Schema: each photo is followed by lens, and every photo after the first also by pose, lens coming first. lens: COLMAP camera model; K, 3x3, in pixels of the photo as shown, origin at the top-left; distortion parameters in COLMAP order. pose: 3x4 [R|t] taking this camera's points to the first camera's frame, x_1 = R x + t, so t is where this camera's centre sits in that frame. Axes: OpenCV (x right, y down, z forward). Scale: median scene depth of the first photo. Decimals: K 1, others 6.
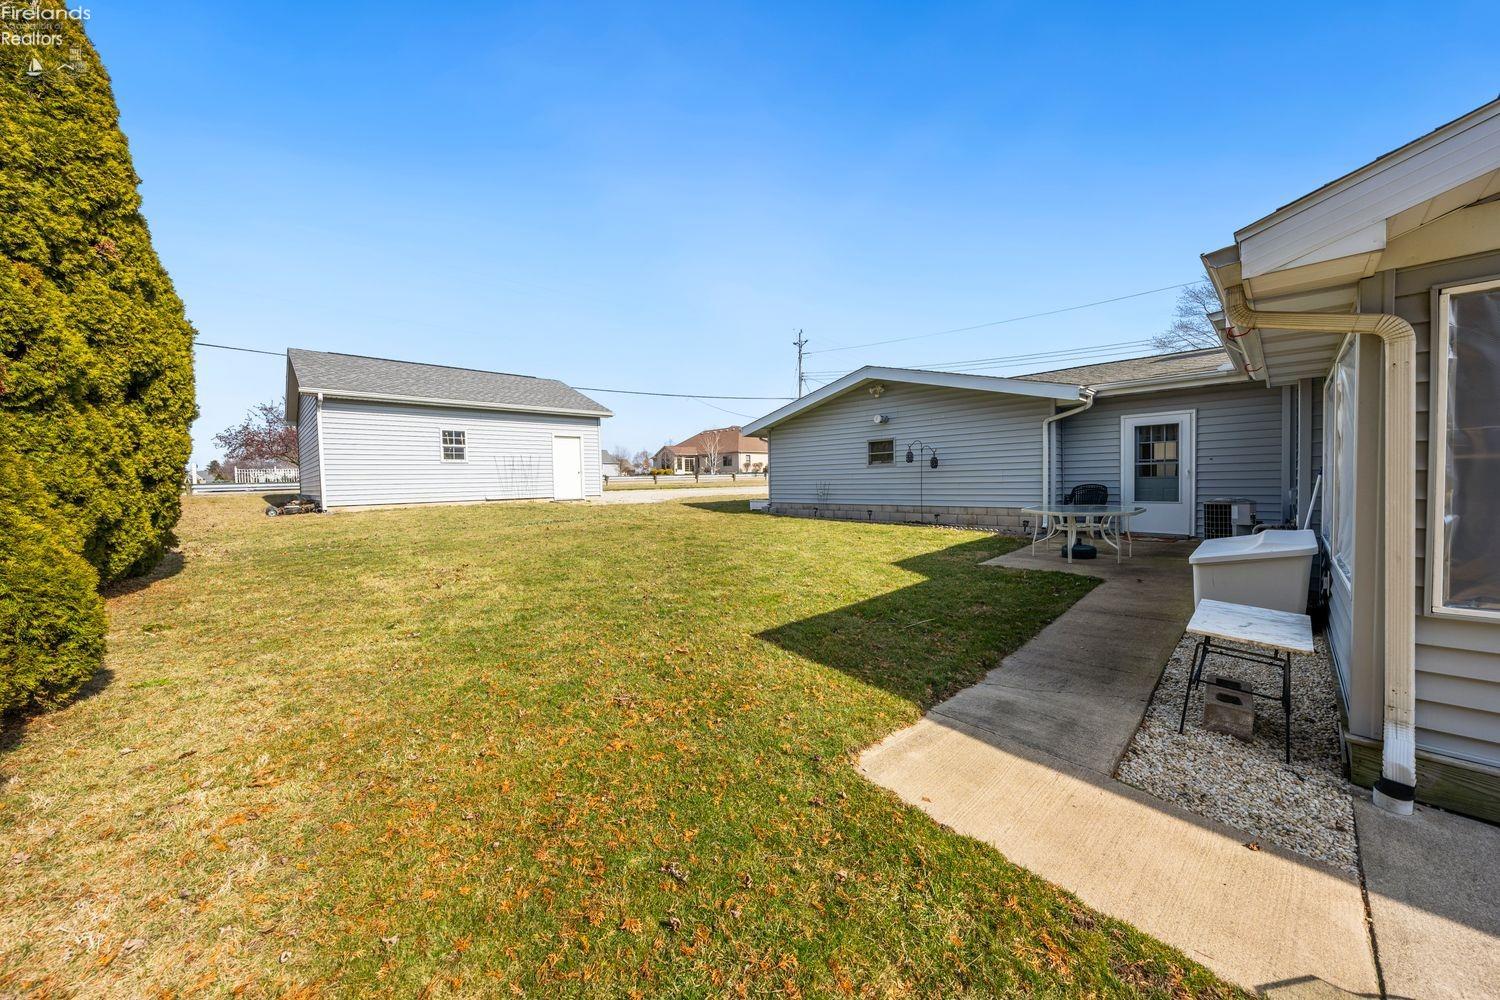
lens RADIAL K [[511.2, 0, 750.0], [0, 511.2, 500.0], [0, 0, 1]] dist [0.000035, 0.000038]
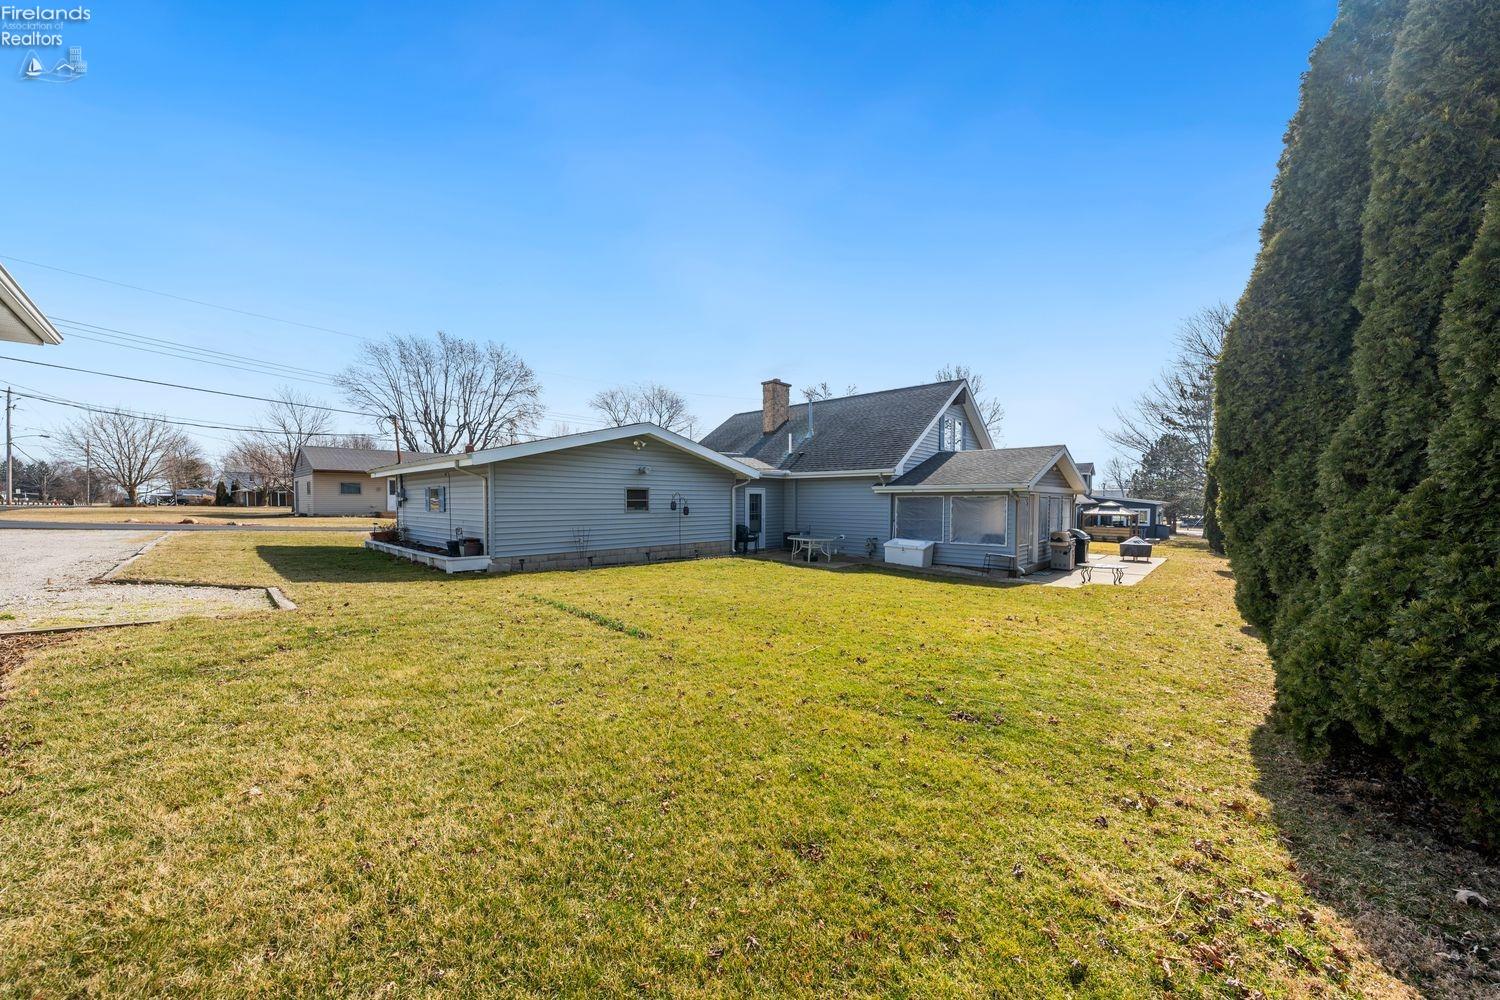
lens RADIAL K [[511.2, 0, 750.0], [0, 511.2, 500.0], [0, 0, 1]] dist [0.000035, 0.000038]
pose [[-0.063500, 0.020927, 0.997762, -0.877146], [0.038495, 0.999087, -0.018505, -0.062882], [-0.997239, 0.037234, -0.064248, 0.832886]]
